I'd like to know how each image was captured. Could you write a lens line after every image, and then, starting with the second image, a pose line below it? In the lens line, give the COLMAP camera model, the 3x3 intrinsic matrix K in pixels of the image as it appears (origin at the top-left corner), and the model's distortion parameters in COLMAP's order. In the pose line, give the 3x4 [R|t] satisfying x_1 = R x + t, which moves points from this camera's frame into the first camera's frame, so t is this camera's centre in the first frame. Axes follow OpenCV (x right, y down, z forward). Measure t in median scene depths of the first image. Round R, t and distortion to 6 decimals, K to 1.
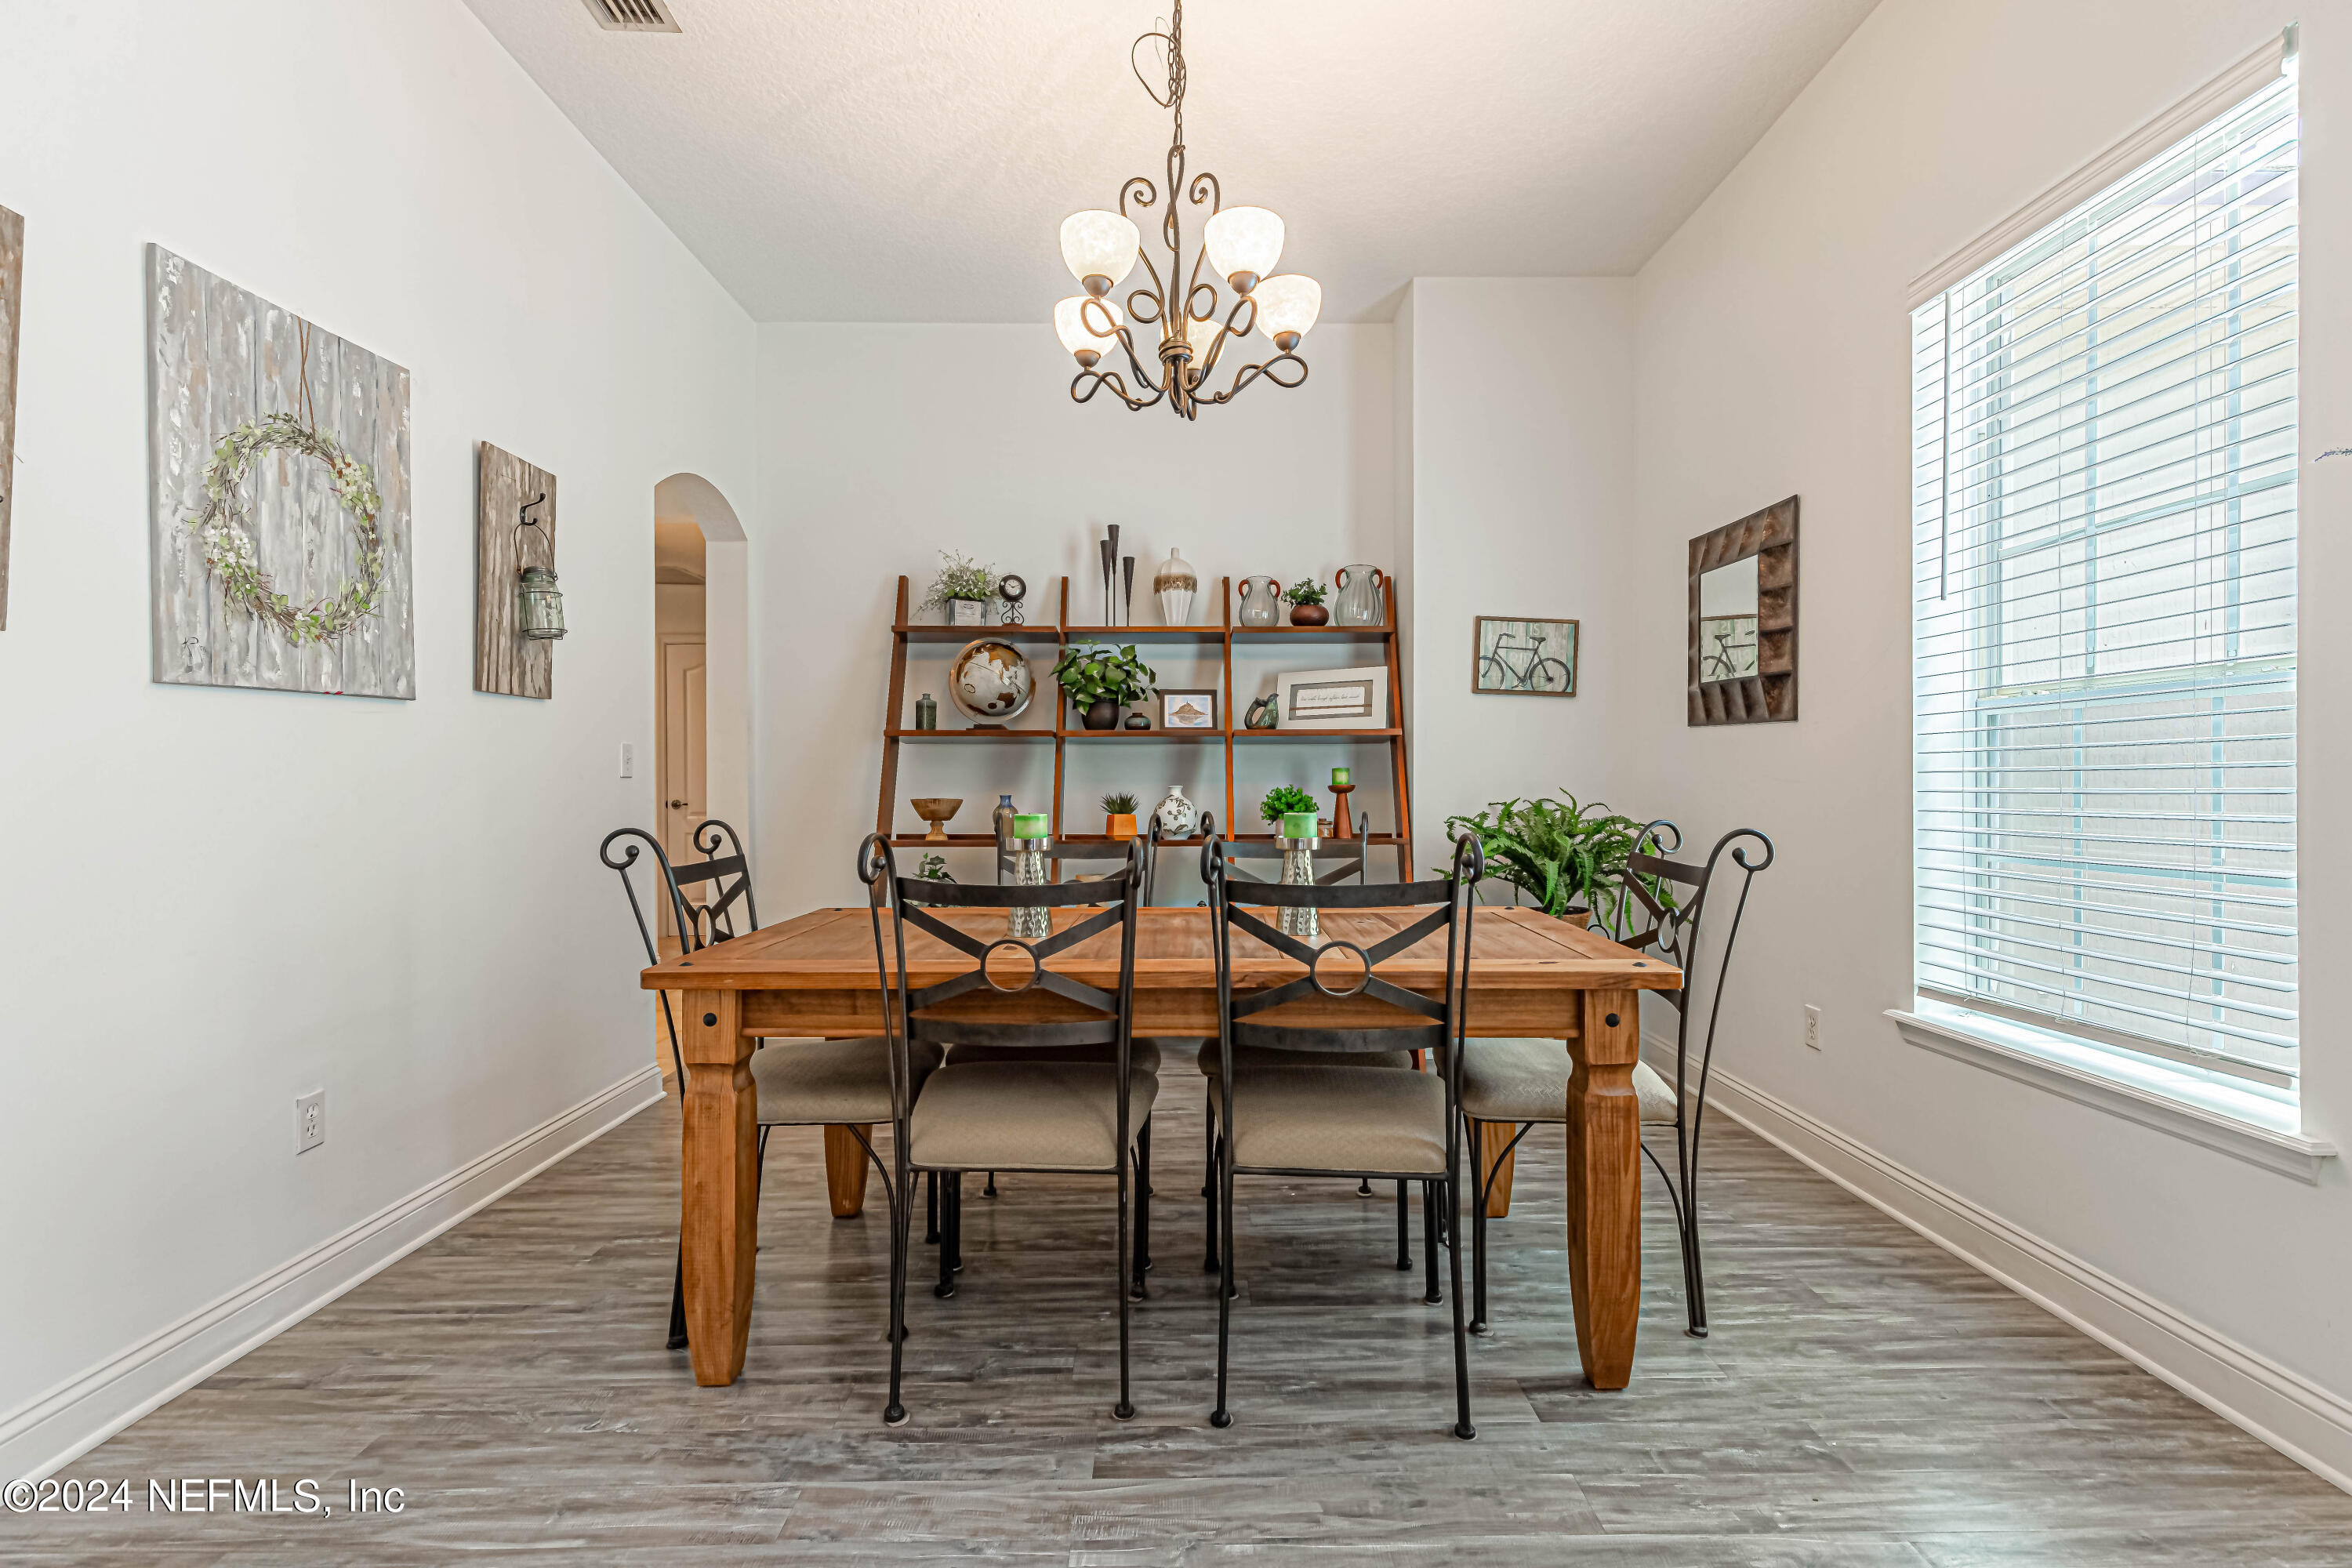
lens RADIAL K [[1057.2, 0, 1182.2], [0, 1057.2, 779.8], [0, 0, 1]] dist [0.008838, -0.001808]
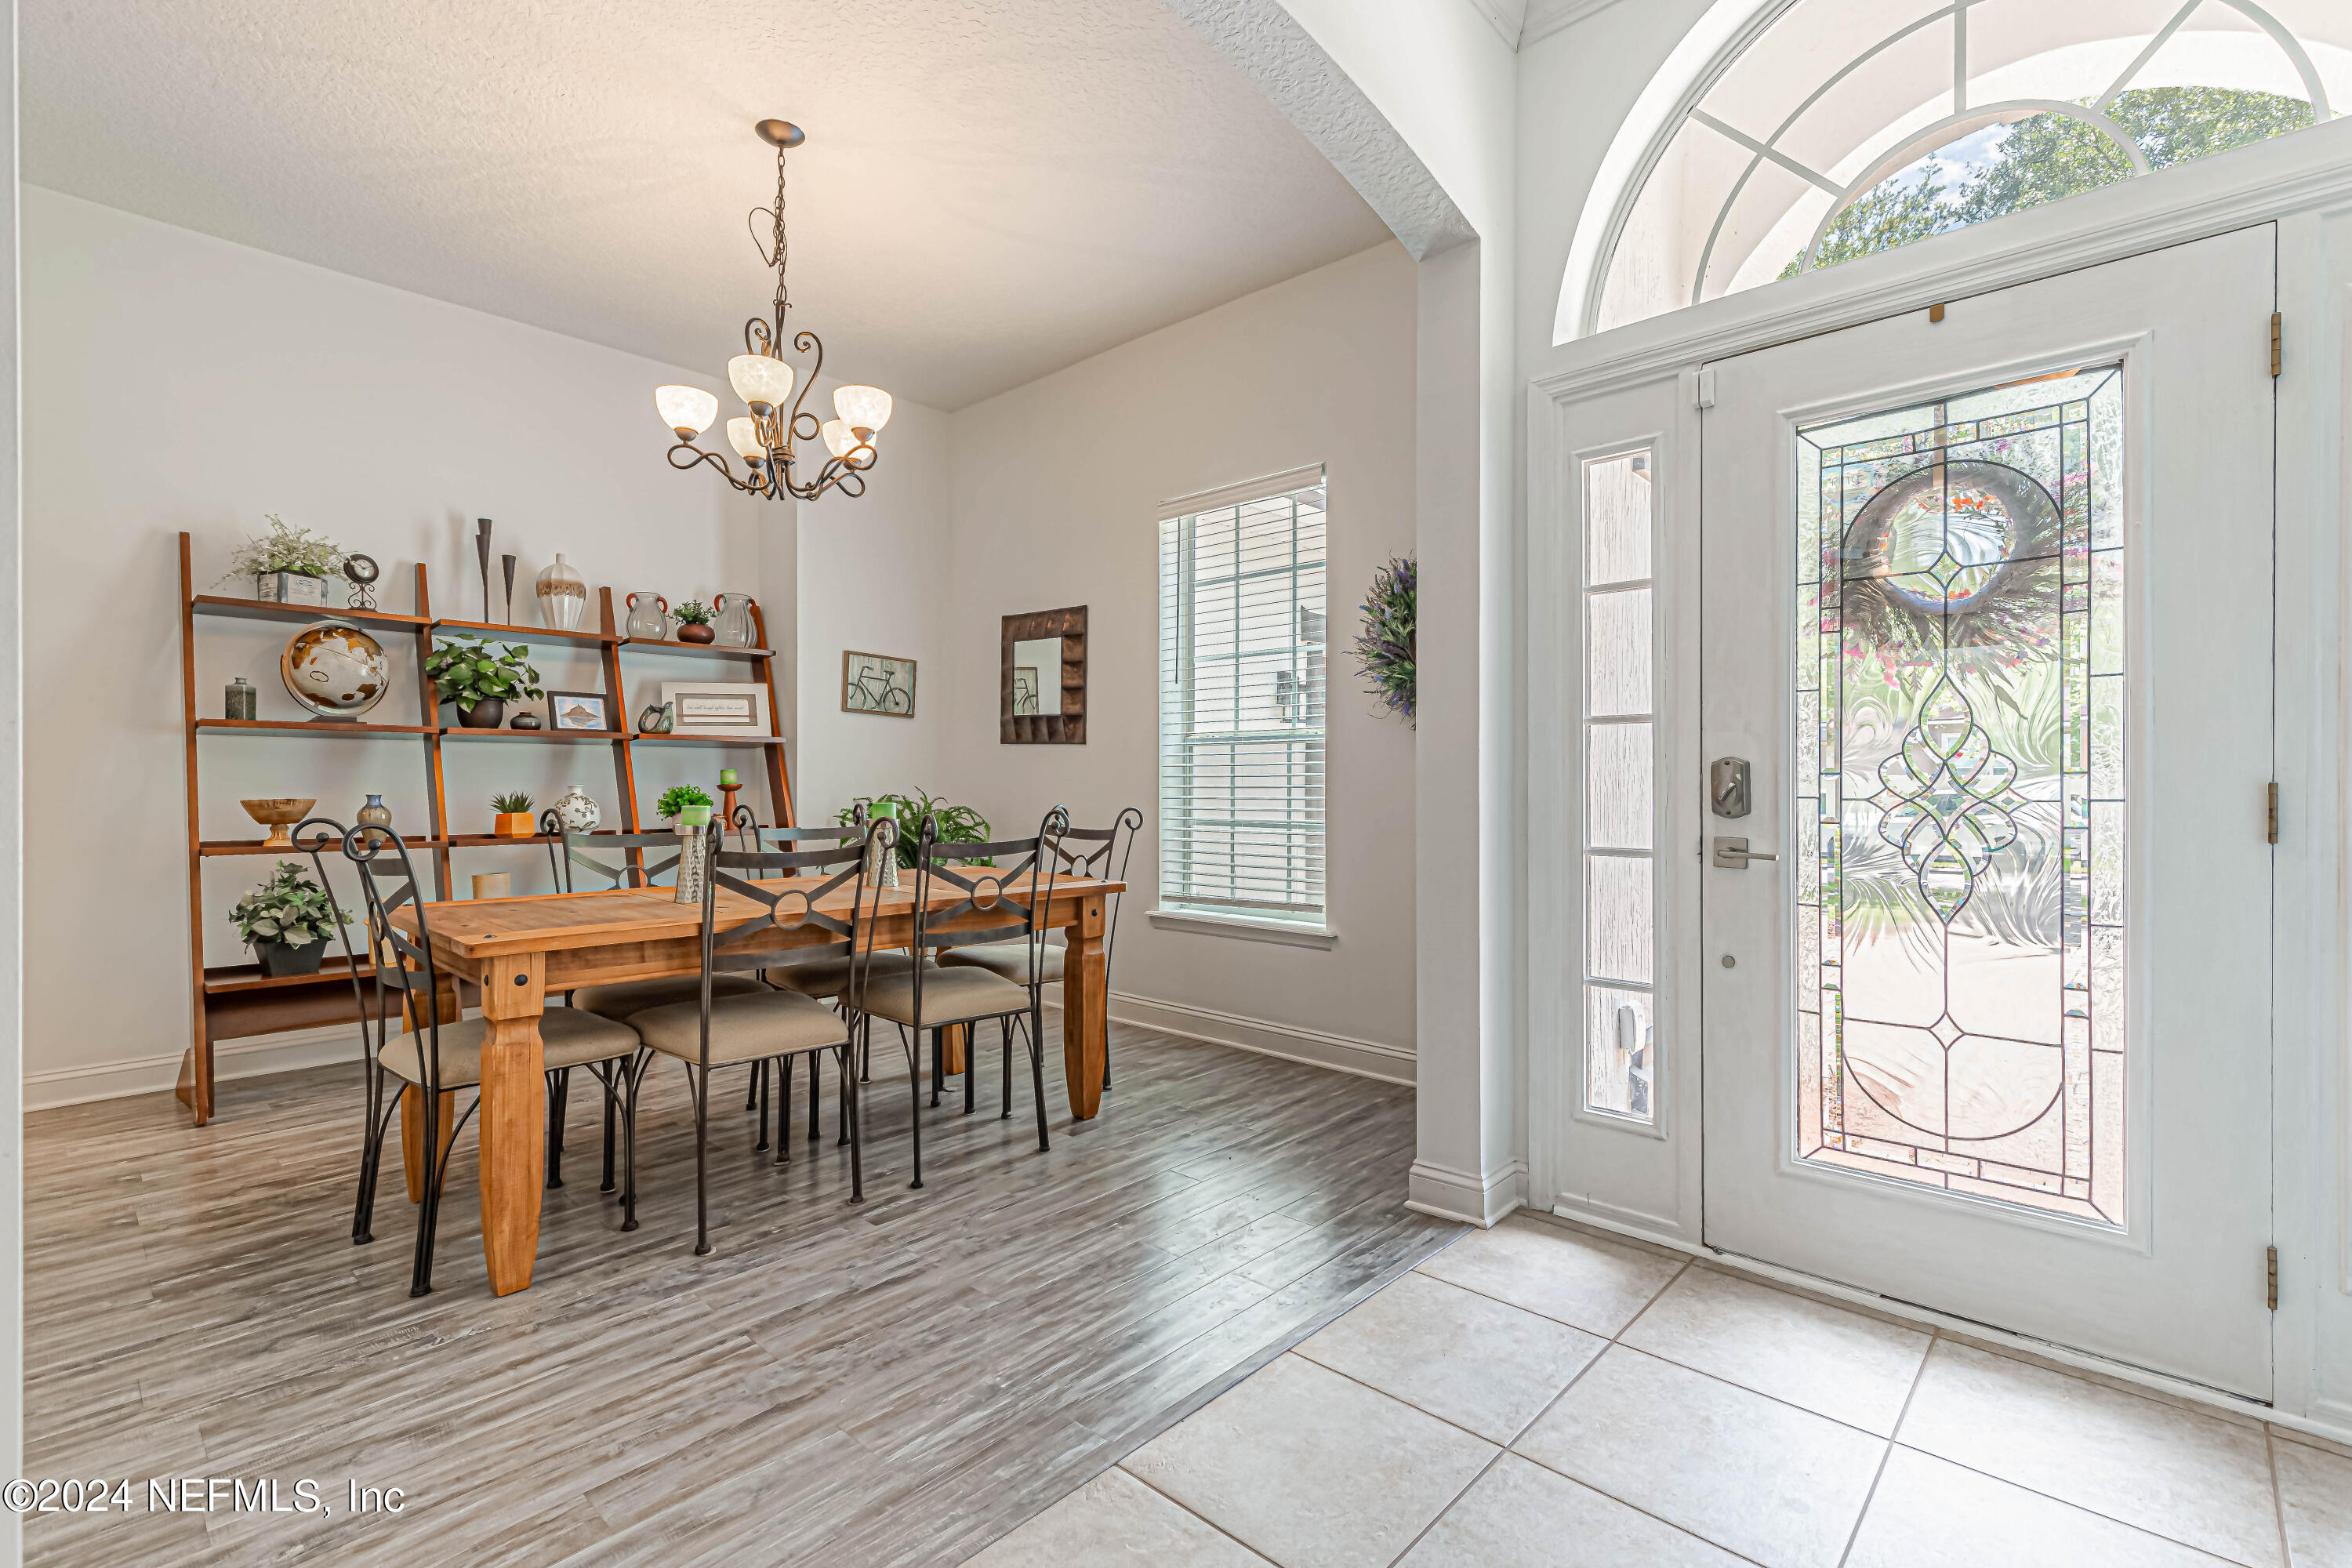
lens RADIAL K [[1057.2, 0, 1182.2], [0, 1057.2, 779.8], [0, 0, 1]] dist [0.008838, -0.001808]
pose [[0.687322, 0.003901, 0.726343, -0.436963], [-0.003145, 0.999992, -0.002395, 0.001704], [-0.726346, -0.000638, 0.687329, -0.192043]]
